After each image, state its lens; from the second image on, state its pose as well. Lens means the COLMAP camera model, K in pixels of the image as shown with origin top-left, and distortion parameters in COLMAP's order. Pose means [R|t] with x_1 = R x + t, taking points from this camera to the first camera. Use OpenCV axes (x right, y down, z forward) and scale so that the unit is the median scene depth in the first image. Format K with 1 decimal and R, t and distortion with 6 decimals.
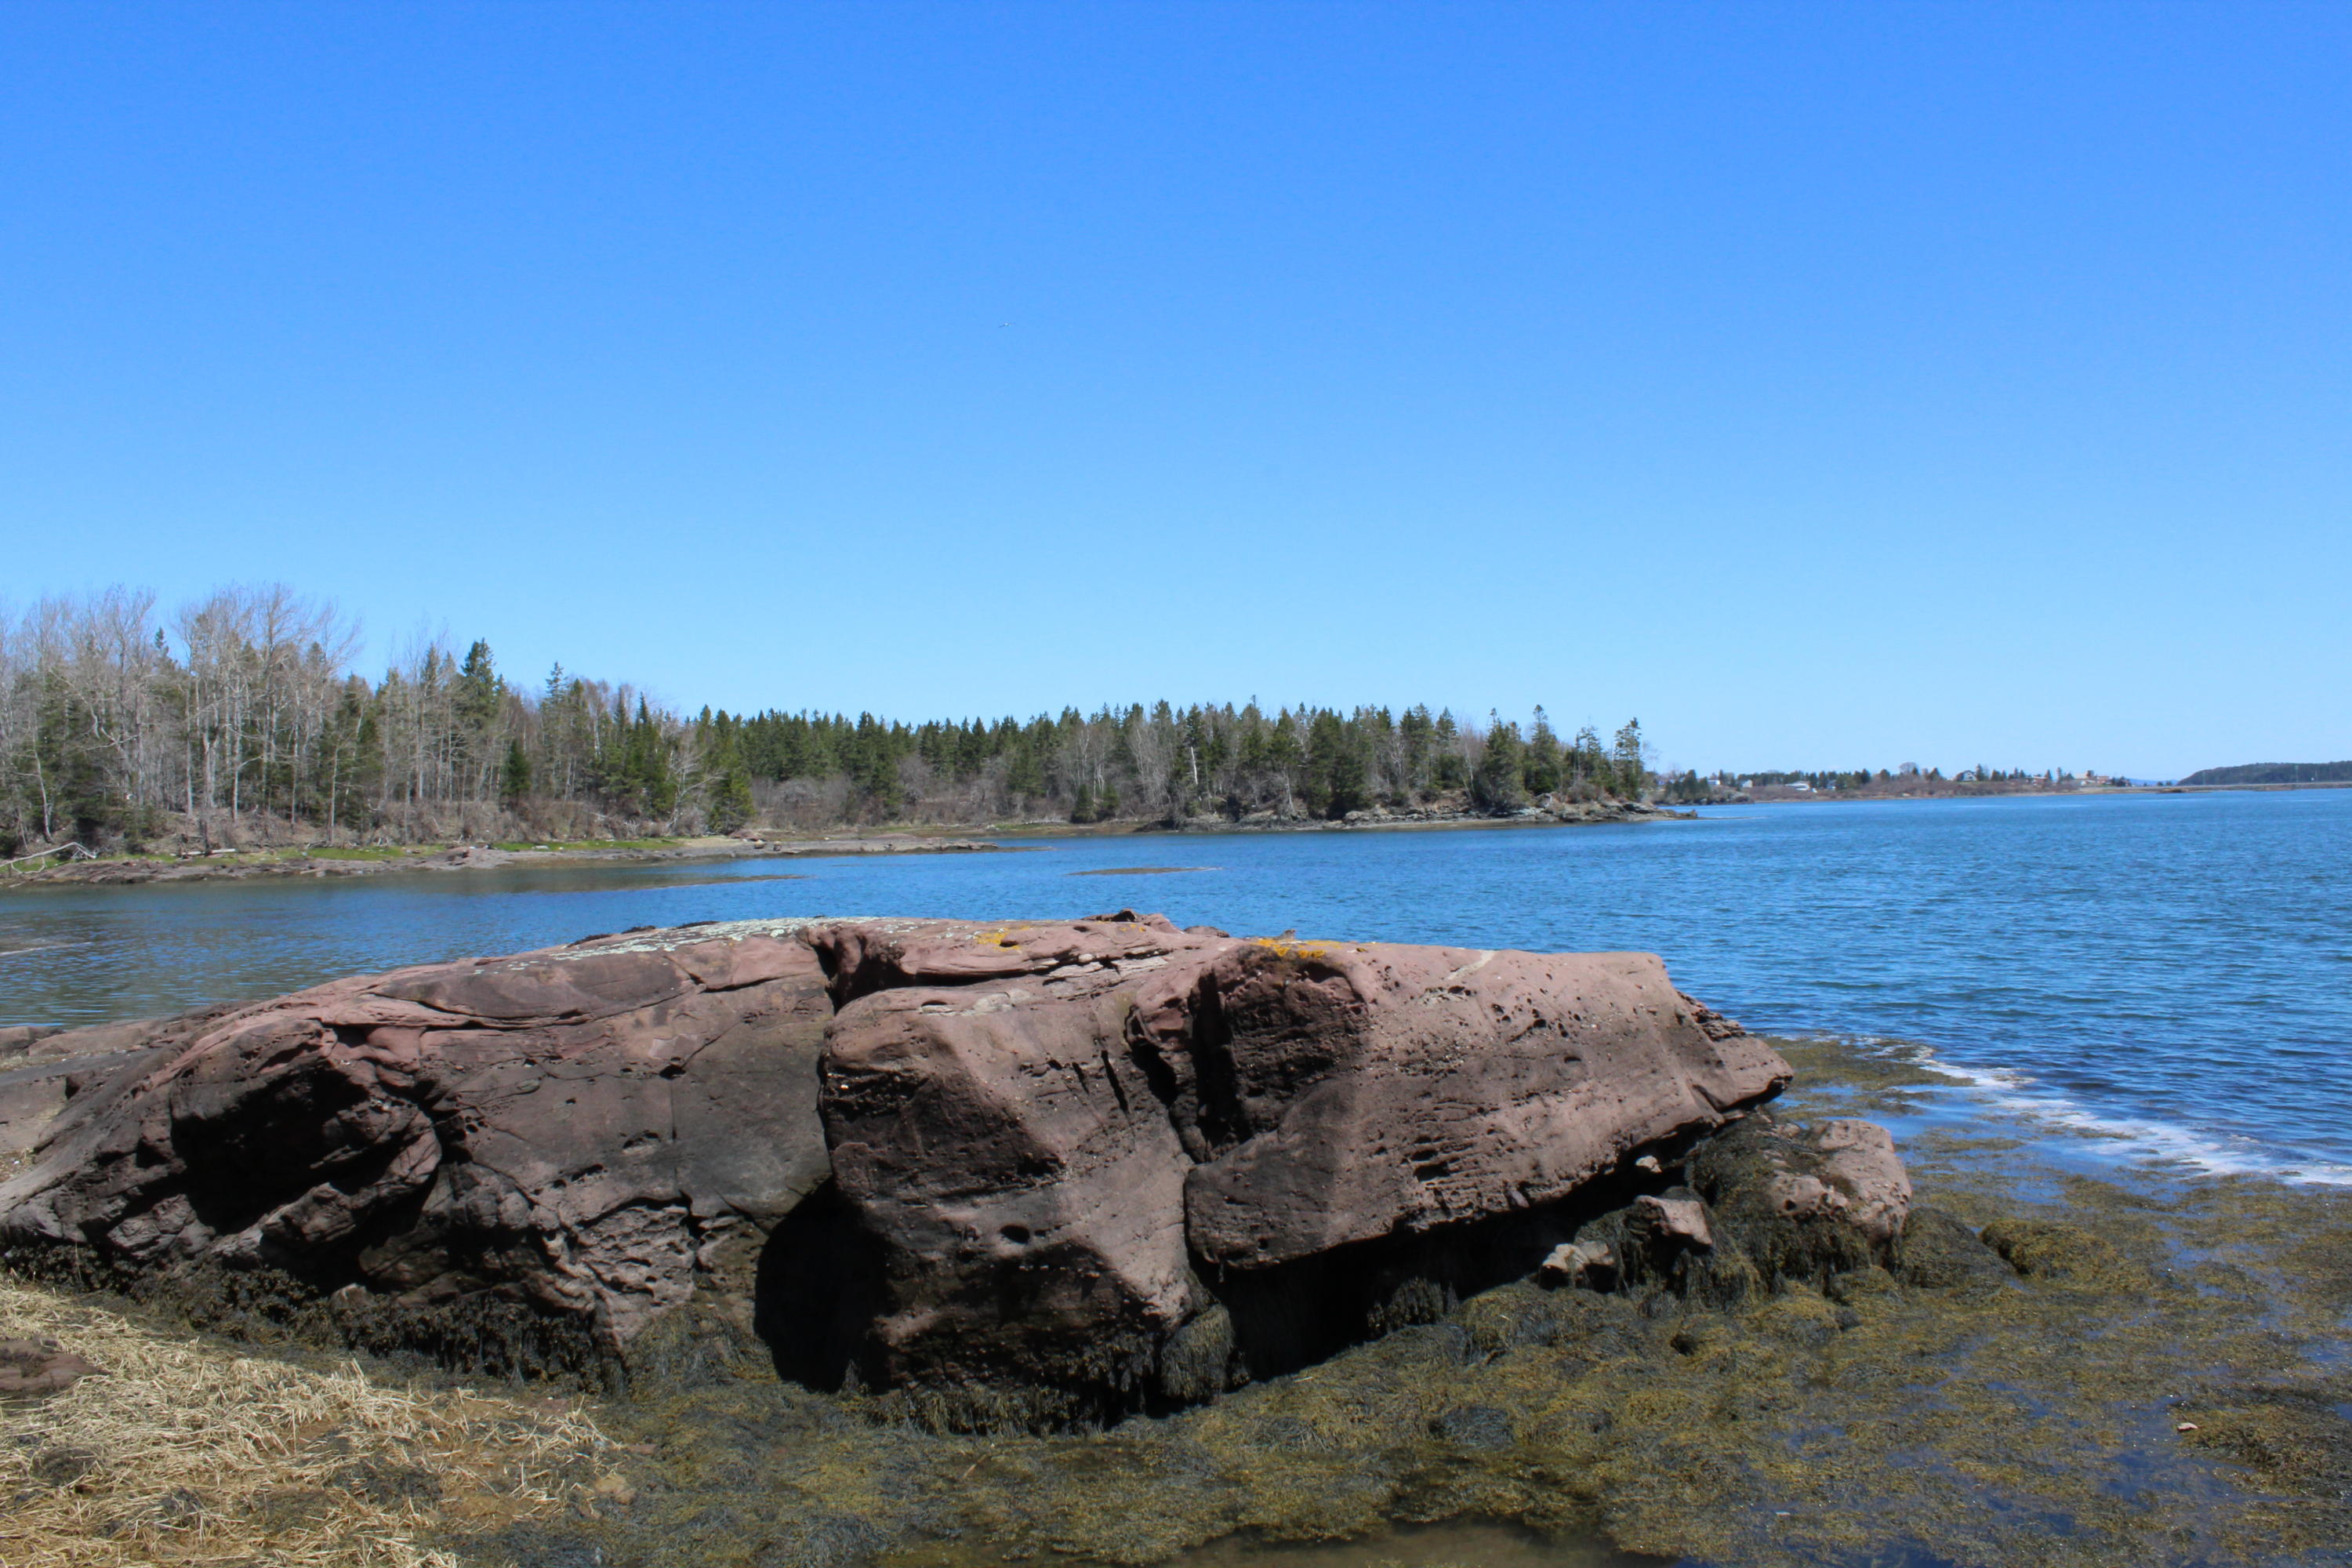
lens RADIAL K [[2020.1, 0, 1176.0], [0, 2020.1, 784.0], [0, 0, 1]] dist [-0.153750, 0.151137]
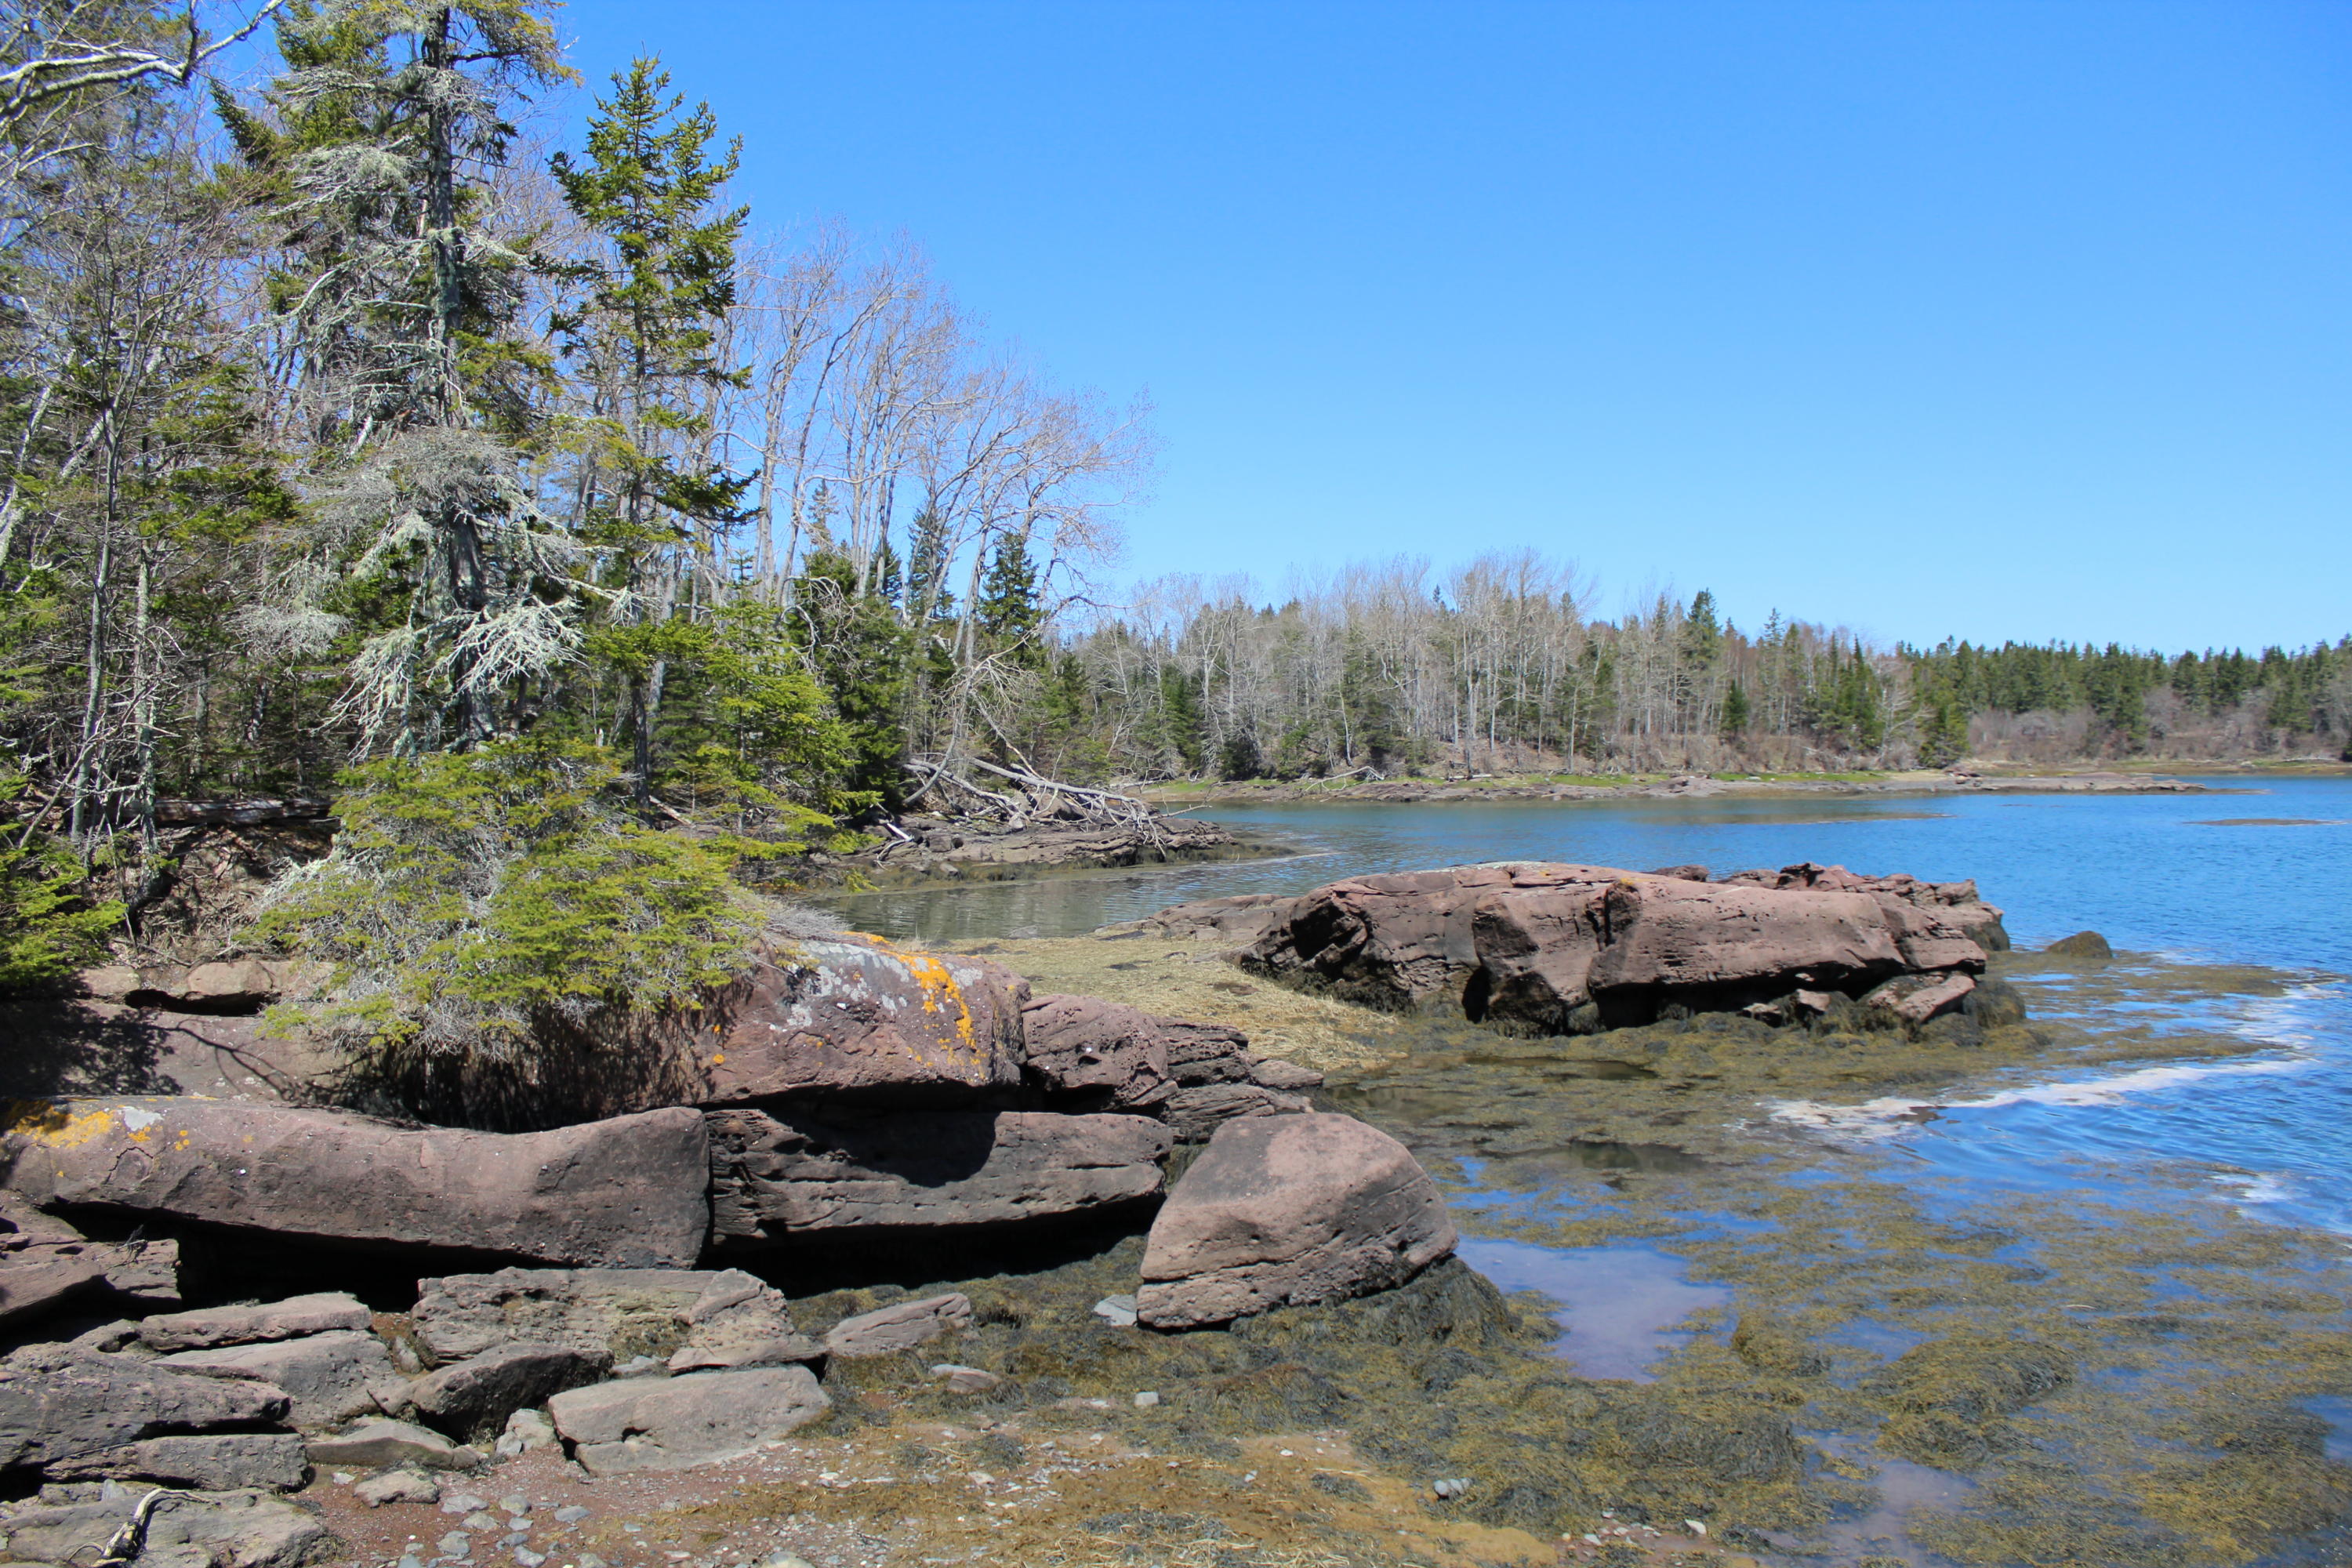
lens RADIAL K [[2020.1, 0, 1176.0], [0, 2020.1, 784.0], [0, 0, 1]] dist [-0.153750, 0.151137]
pose [[0.814703, 0.027760, -0.579214, 0.067410], [-0.004870, 0.999146, 0.041037, -0.009714], [0.579859, -0.030612, 0.814142, -0.096146]]
